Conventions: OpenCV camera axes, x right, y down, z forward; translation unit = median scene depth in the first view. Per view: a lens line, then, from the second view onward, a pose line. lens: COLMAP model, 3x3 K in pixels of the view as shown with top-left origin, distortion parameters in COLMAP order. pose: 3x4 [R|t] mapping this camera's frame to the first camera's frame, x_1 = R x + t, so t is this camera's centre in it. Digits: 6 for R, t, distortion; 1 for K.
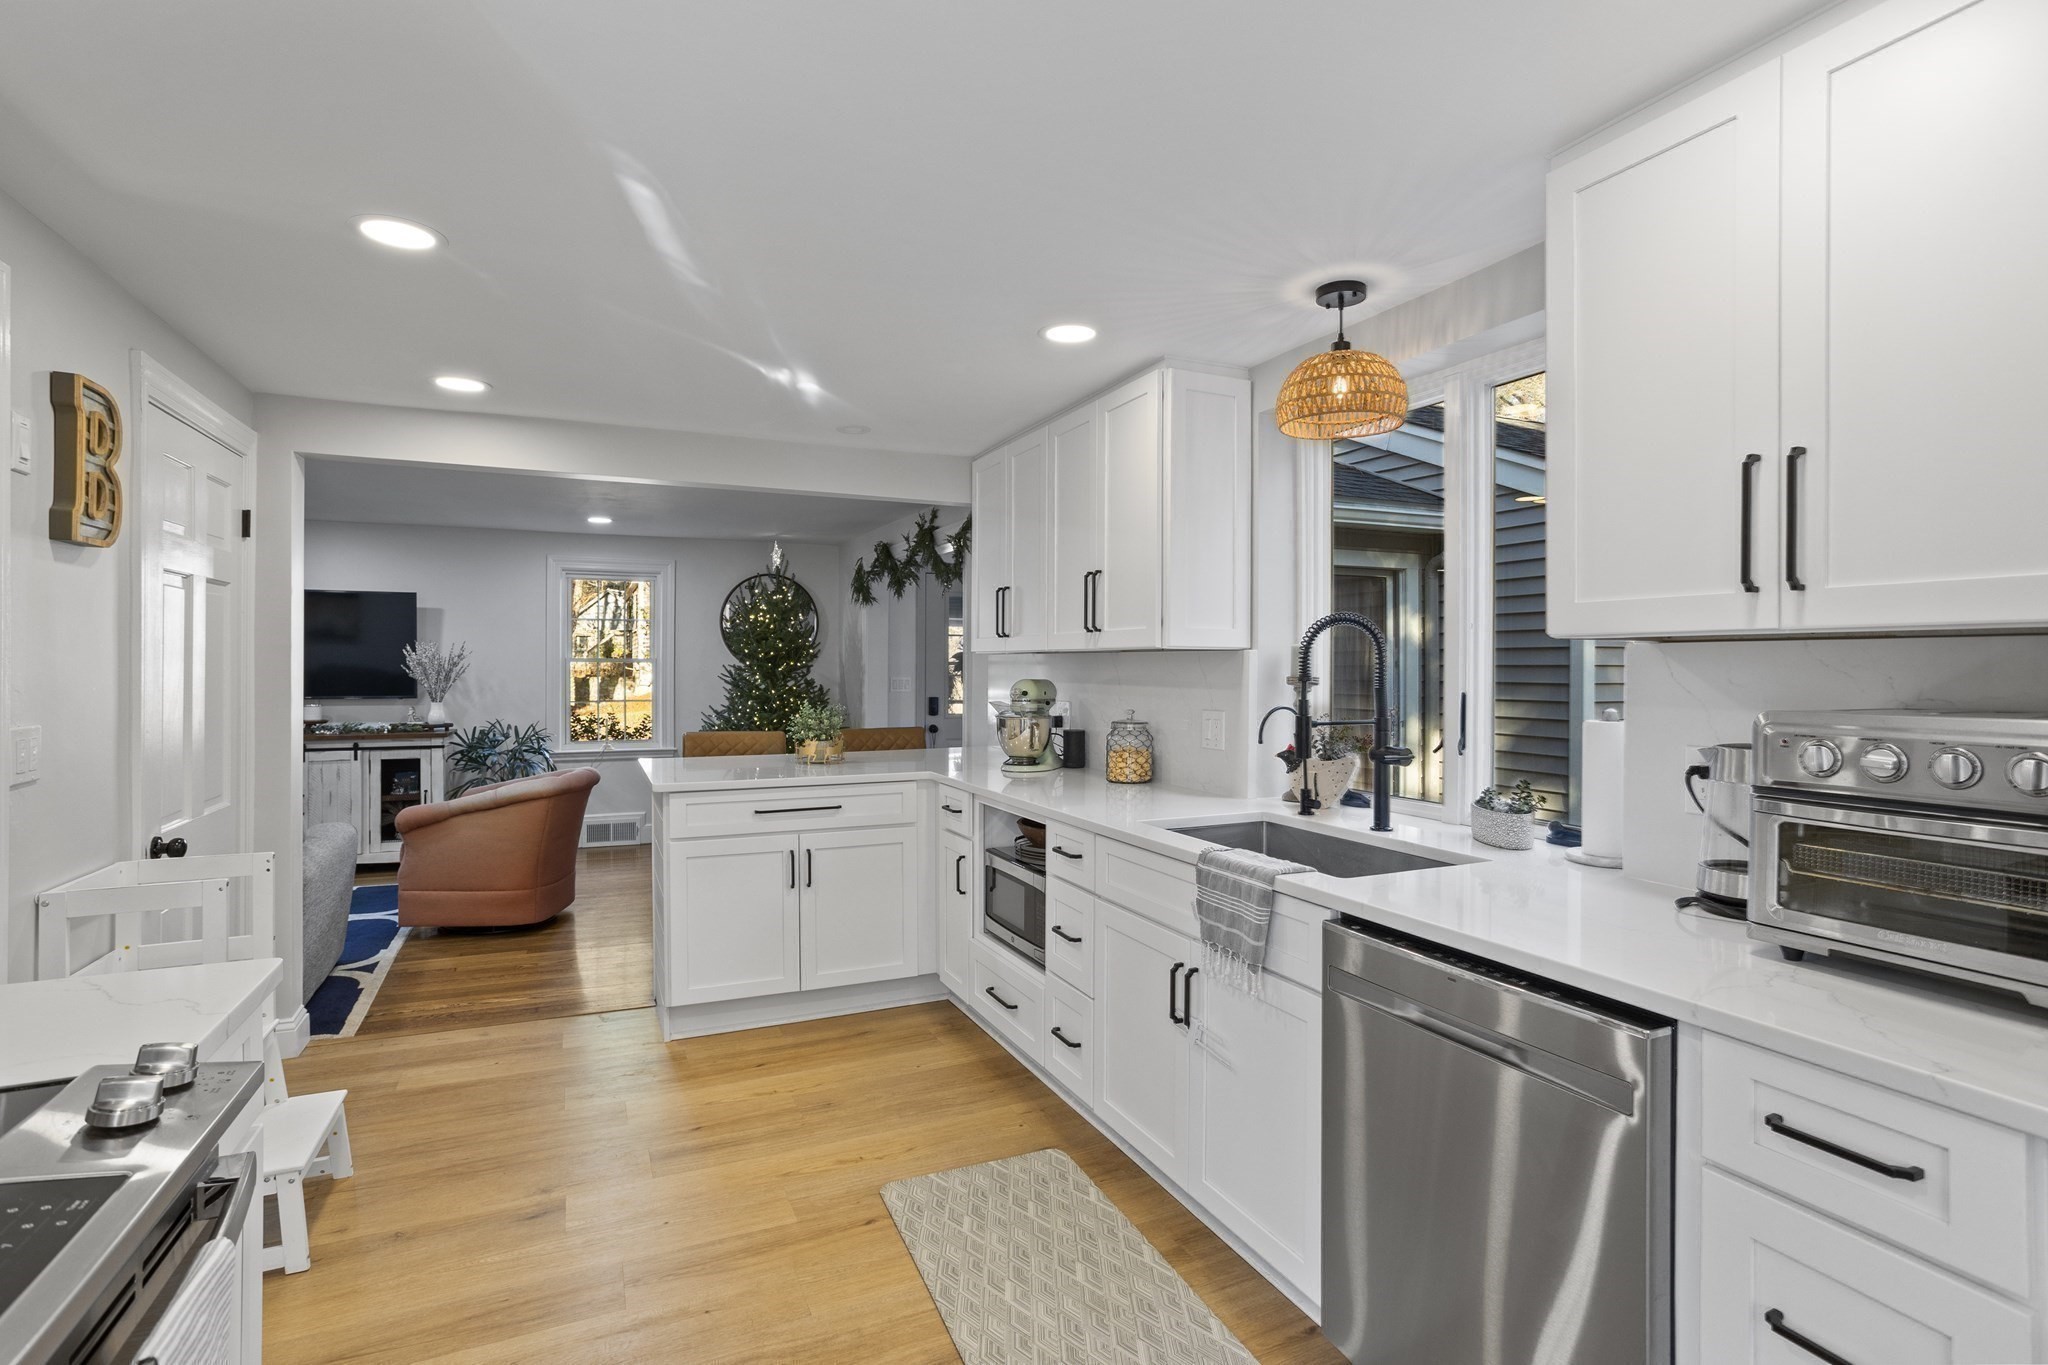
lens RADIAL K [[992.1, 0, 1029.8], [0, 992.1, 669.7], [0, 0, 1]] dist [-0.051320, 0.030105]
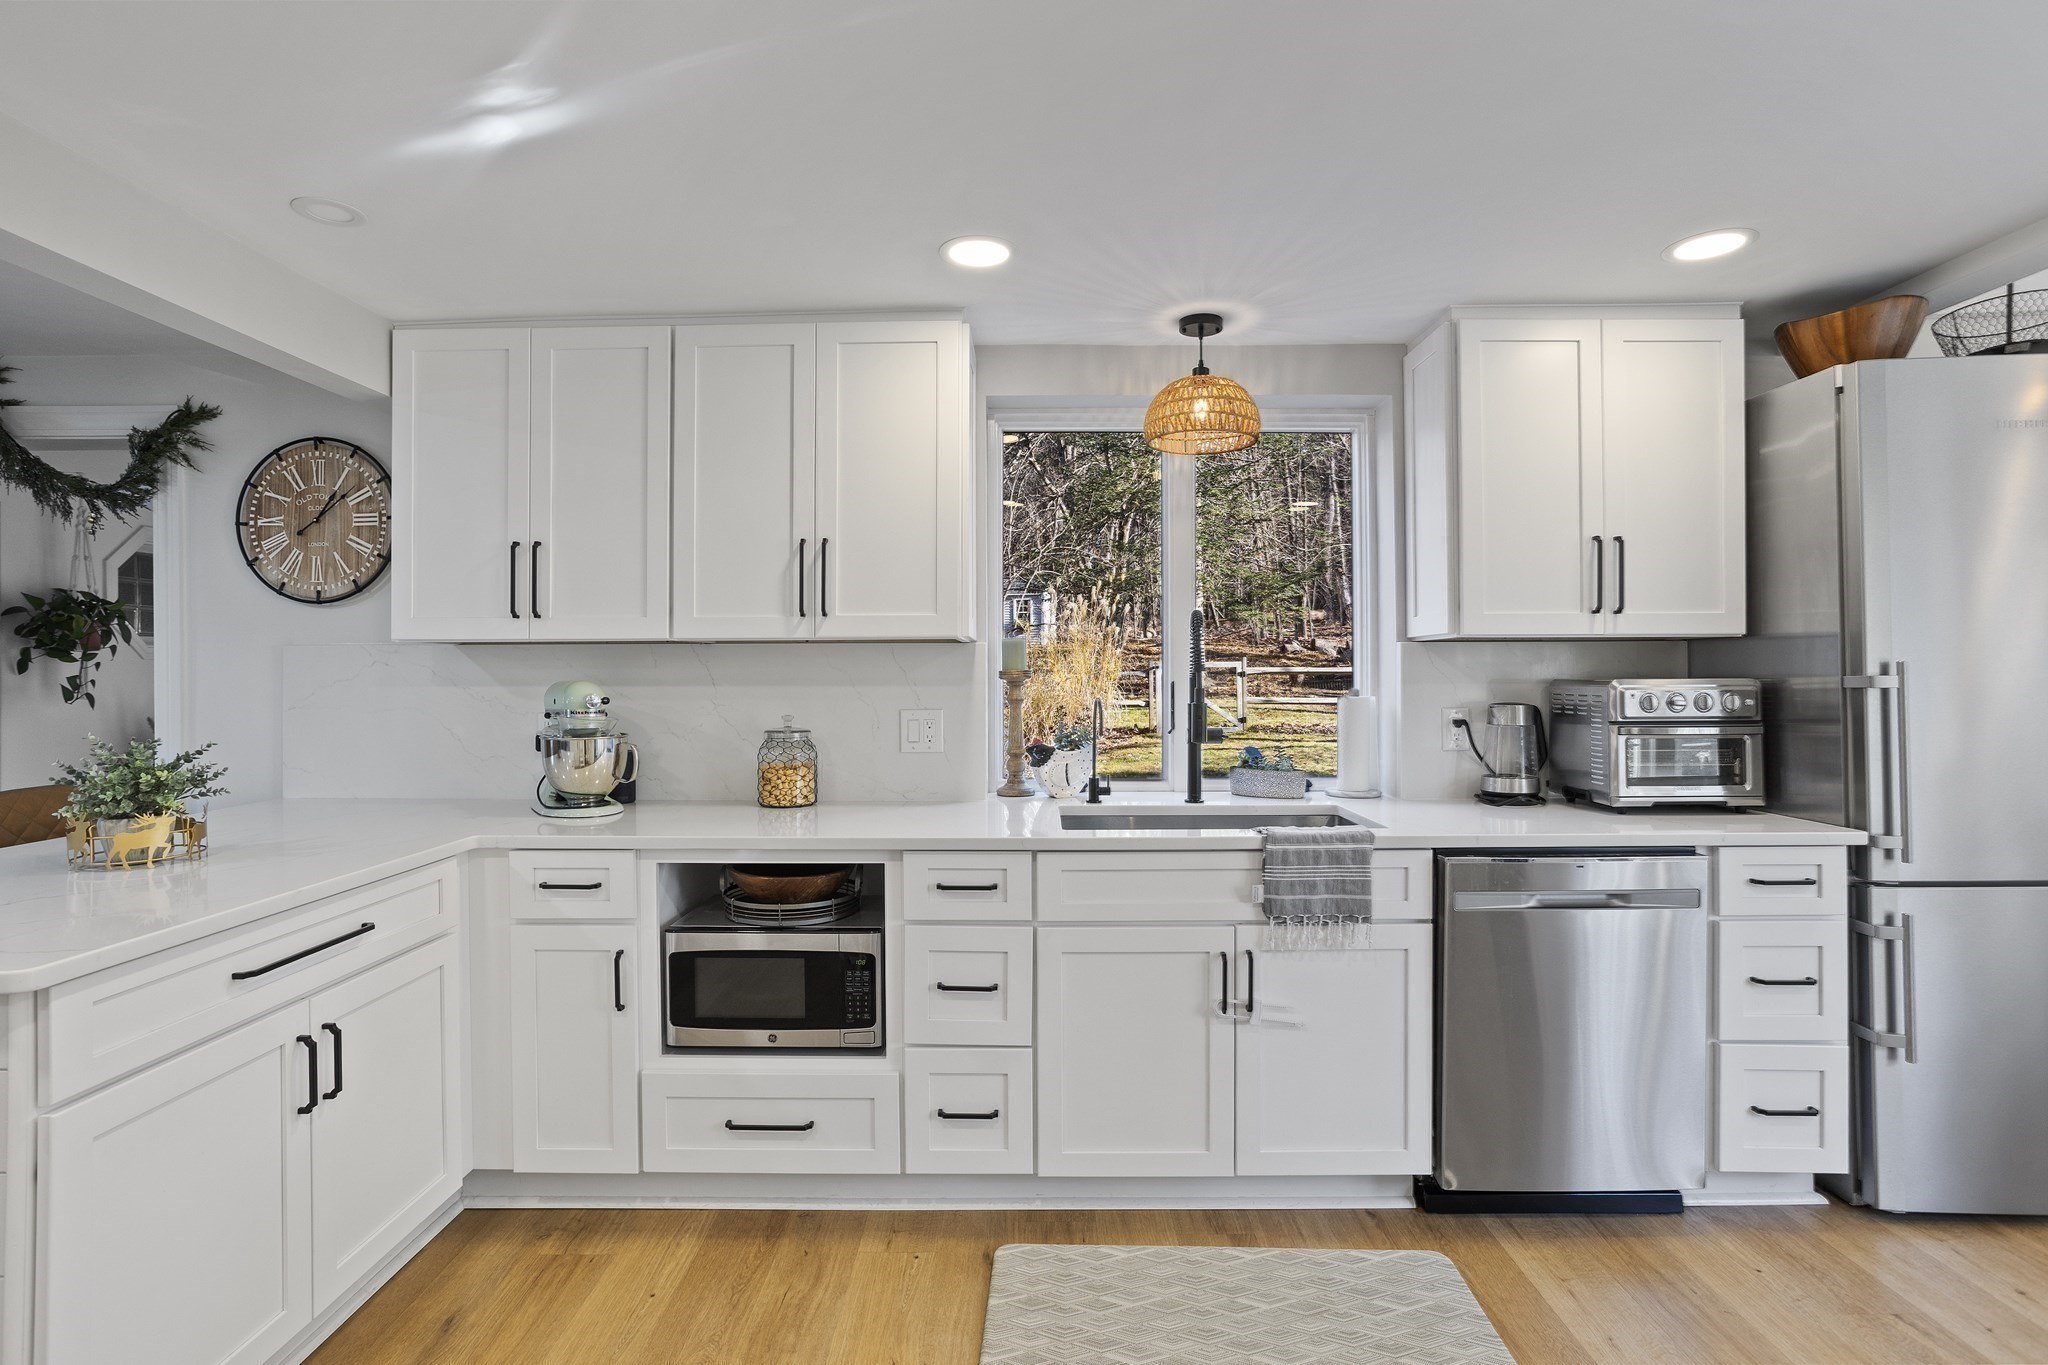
lens RADIAL K [[992.1, 0, 1025.1], [0, 992.1, 669.0], [0, 0, 1]] dist [-0.051320, 0.030105]
pose [[0.424430, -0.001640, 0.905459, -0.566123], [0.009422, 0.999952, -0.002606, 0.007395], [-0.905412, 0.009638, 0.424426, 0.510292]]
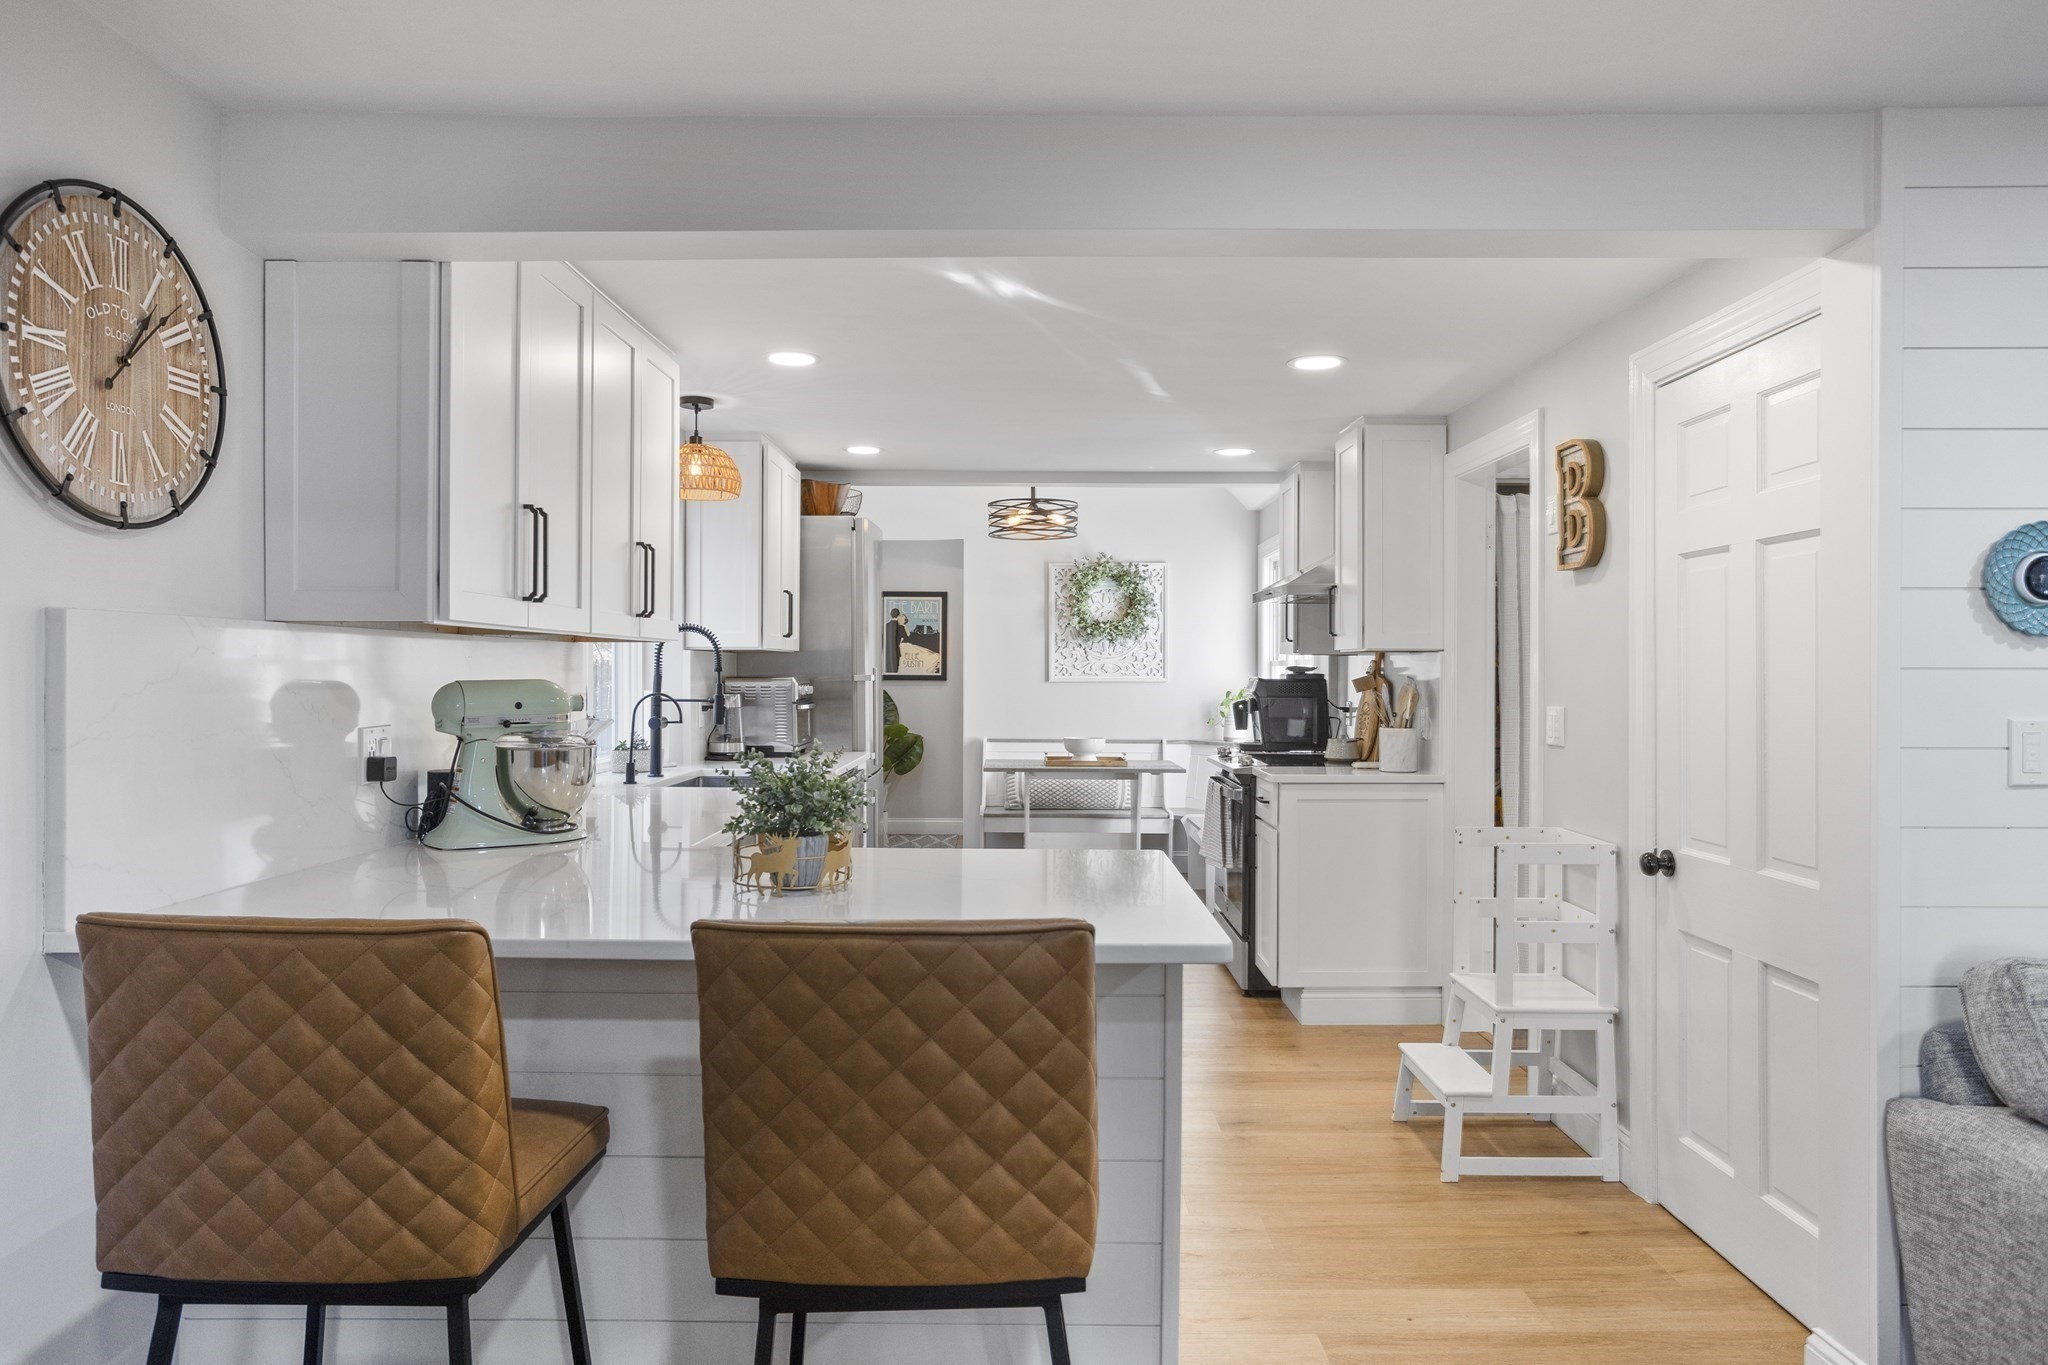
lens RADIAL K [[1270.5, 0, 1014.6], [0, 1270.5, 675.8], [0, 0, 1]] dist [-0.023231, 0.028385]
pose [[-0.905449, -0.008131, 0.424377, -0.647206], [-0.004680, 0.999947, 0.009174, -0.000312], [-0.424429, 0.006320, -0.905439, 1.789432]]
